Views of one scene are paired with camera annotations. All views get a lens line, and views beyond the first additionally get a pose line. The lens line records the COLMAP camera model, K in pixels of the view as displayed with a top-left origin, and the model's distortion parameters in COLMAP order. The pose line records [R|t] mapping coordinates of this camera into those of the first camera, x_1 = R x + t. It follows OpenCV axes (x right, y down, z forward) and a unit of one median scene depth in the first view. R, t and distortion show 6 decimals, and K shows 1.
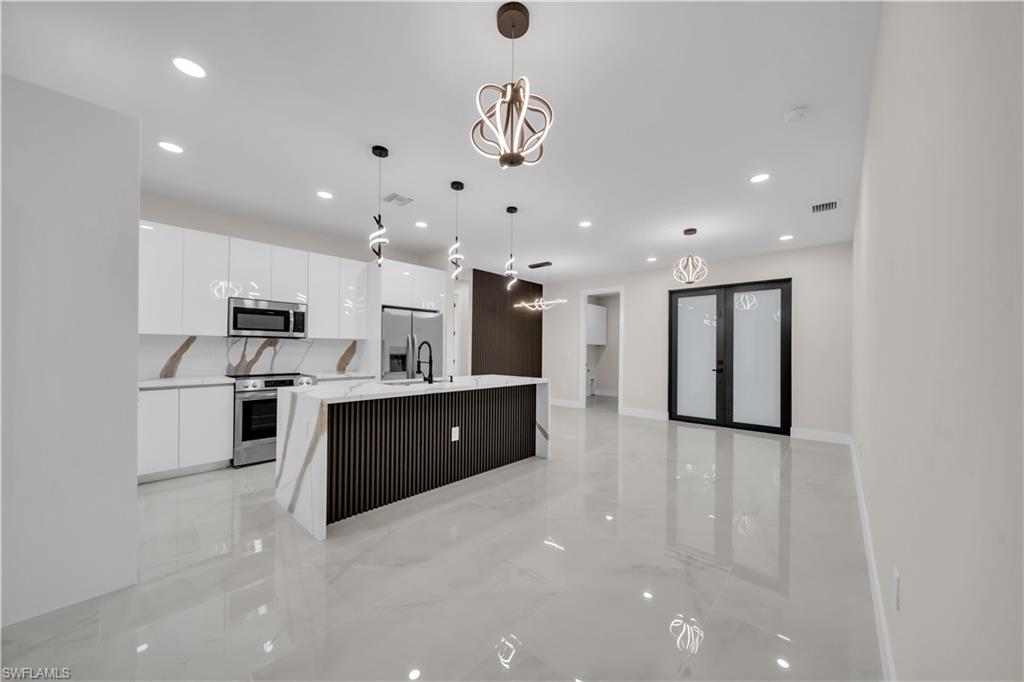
lens RADIAL K [[353.6, 0, 514.0], [0, 353.6, 347.5], [0, 0, 1]] dist [-0.002071, -0.000612]
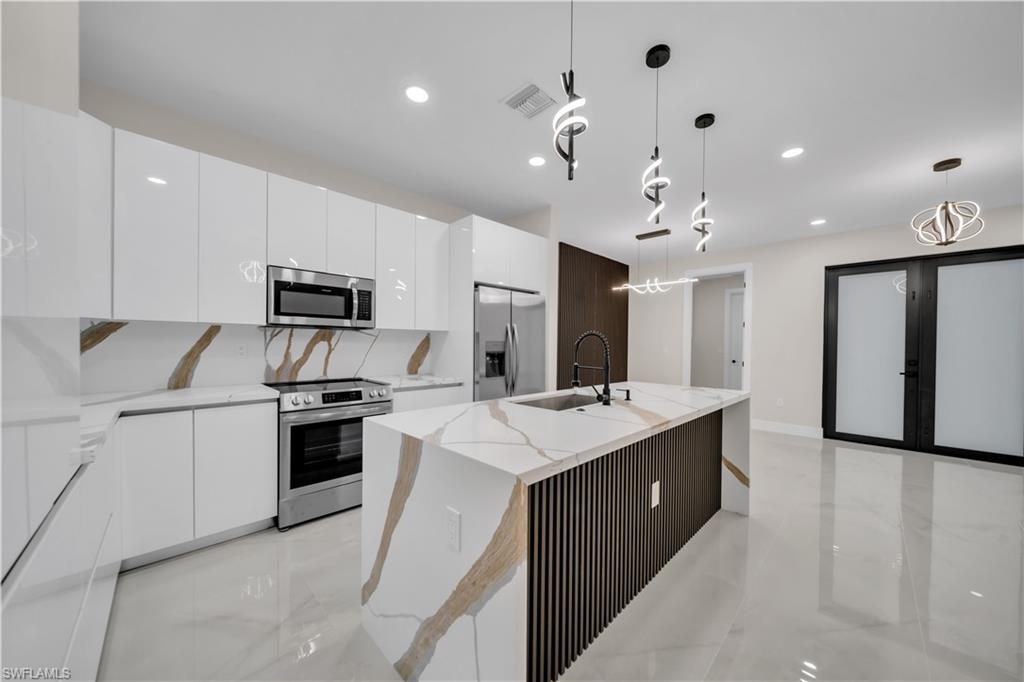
lens RADIAL K [[353.6, 0, 514.0], [0, 353.6, 347.5], [0, 0, 1]] dist [-0.002071, -0.000612]
pose [[0.998712, 0.002028, -0.050704, -0.288202], [-0.001168, 0.999855, 0.016989, -0.001988], [0.050731, -0.016908, 0.998569, 0.332596]]
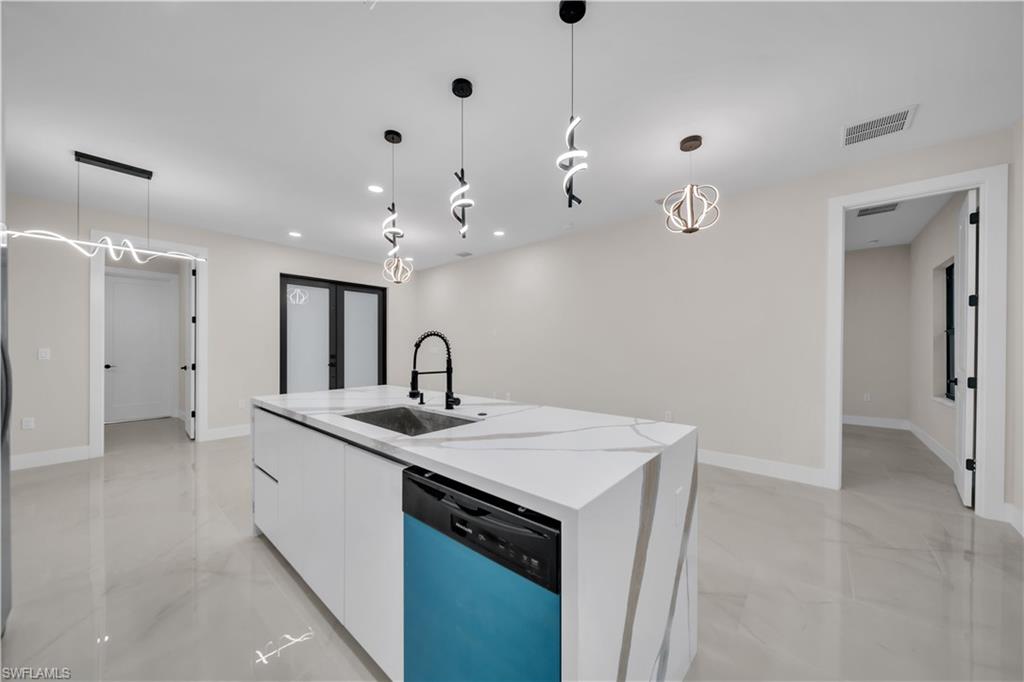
lens RADIAL K [[353.6, 0, 514.0], [0, 353.6, 347.5], [0, 0, 1]] dist [-0.002071, -0.000612]
pose [[-0.029198, -0.010816, 0.999515, -0.637549], [-0.011375, 0.999880, 0.010488, -0.001007], [-0.999509, -0.011063, -0.029318, 0.732705]]
